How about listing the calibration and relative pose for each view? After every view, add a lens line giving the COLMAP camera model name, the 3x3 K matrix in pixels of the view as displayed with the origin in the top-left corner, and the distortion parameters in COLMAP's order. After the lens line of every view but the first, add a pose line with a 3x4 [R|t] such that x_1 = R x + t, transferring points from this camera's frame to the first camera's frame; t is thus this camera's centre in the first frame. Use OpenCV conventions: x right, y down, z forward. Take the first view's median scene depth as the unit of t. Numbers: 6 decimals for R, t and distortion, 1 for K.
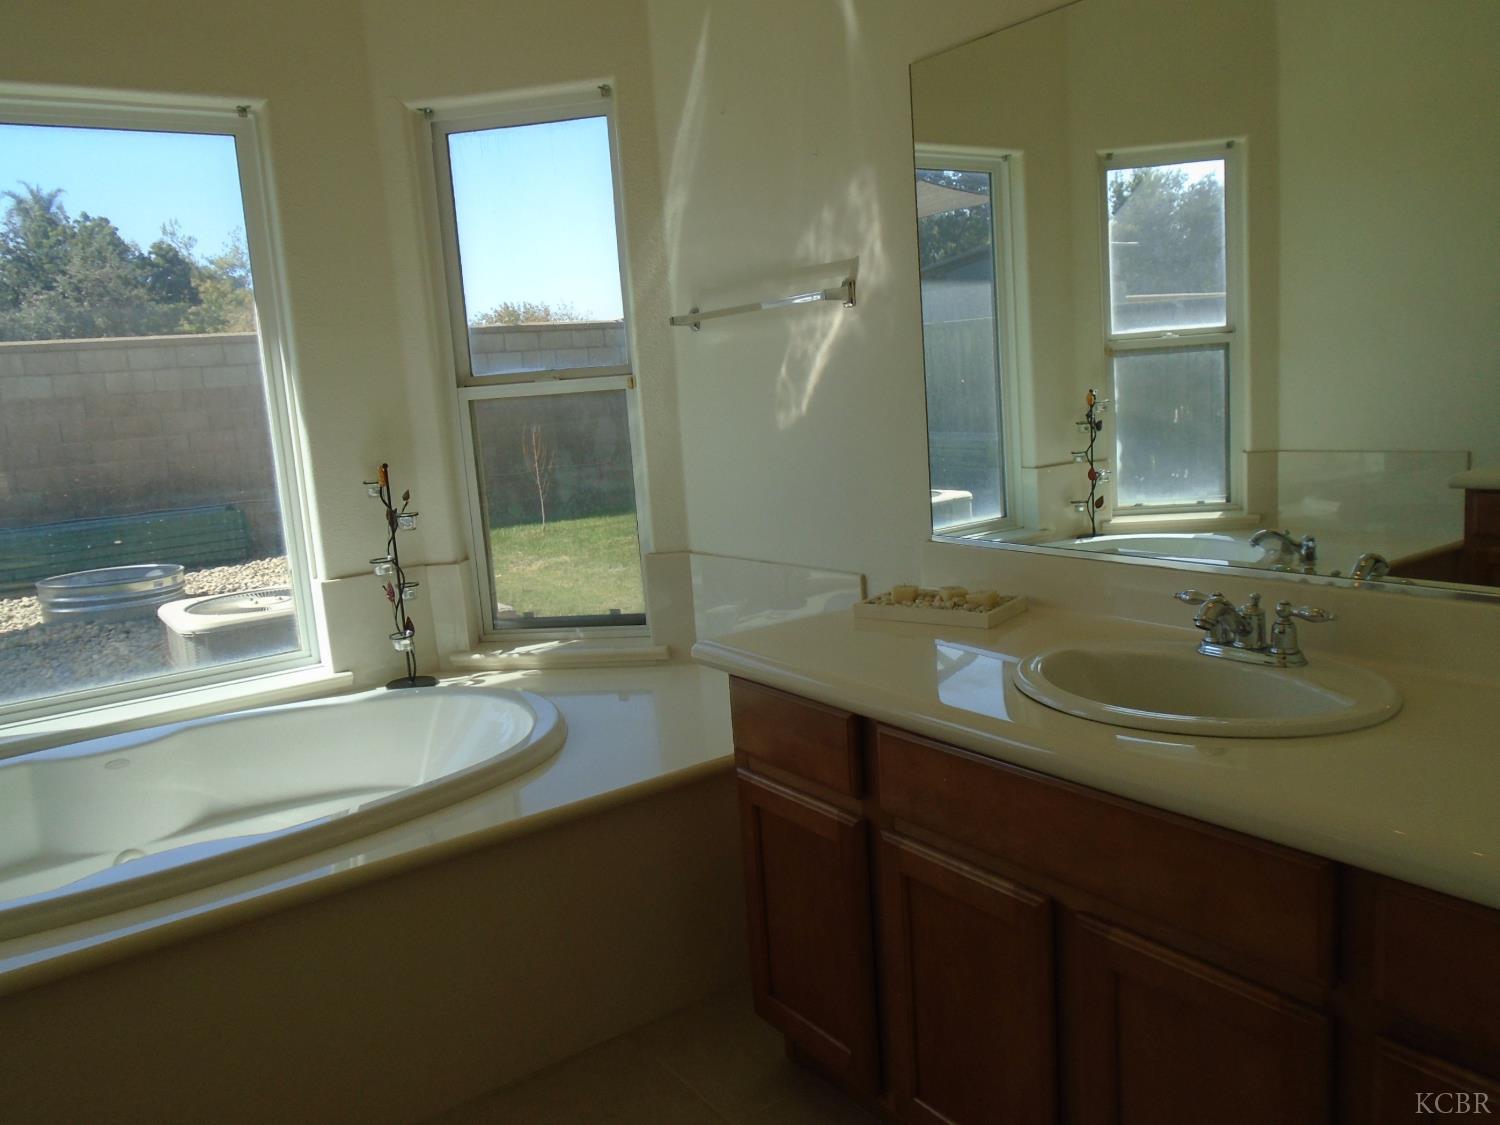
lens RADIAL K [[1157.8, 0, 747.2], [0, 1157.8, 551.1], [0, 0, 1]] dist [-0.015498, 0.008272]
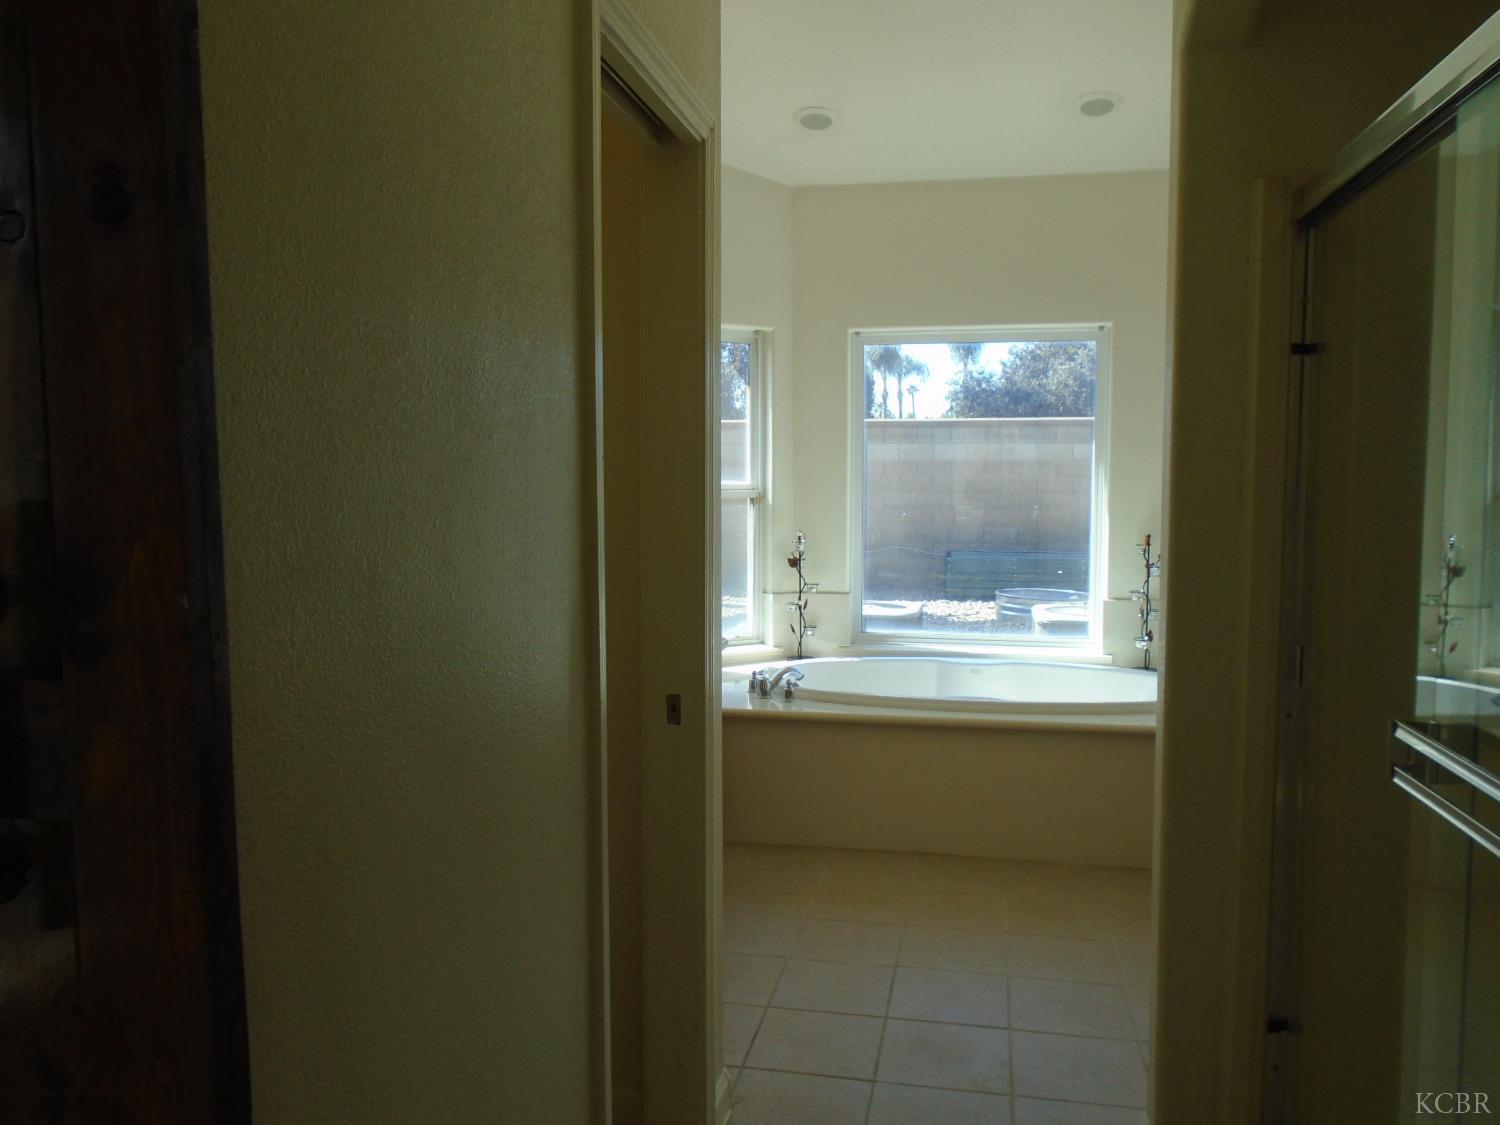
lens RADIAL K [[1157.8, 0, 747.2], [0, 1157.8, 551.1], [0, 0, 1]] dist [-0.015498, 0.008272]
pose [[0.687344, 0.123529, -0.715750, 0.422111], [-0.160269, 0.986937, 0.016423, 0.010785], [0.708429, 0.103425, 0.698163, -0.494260]]
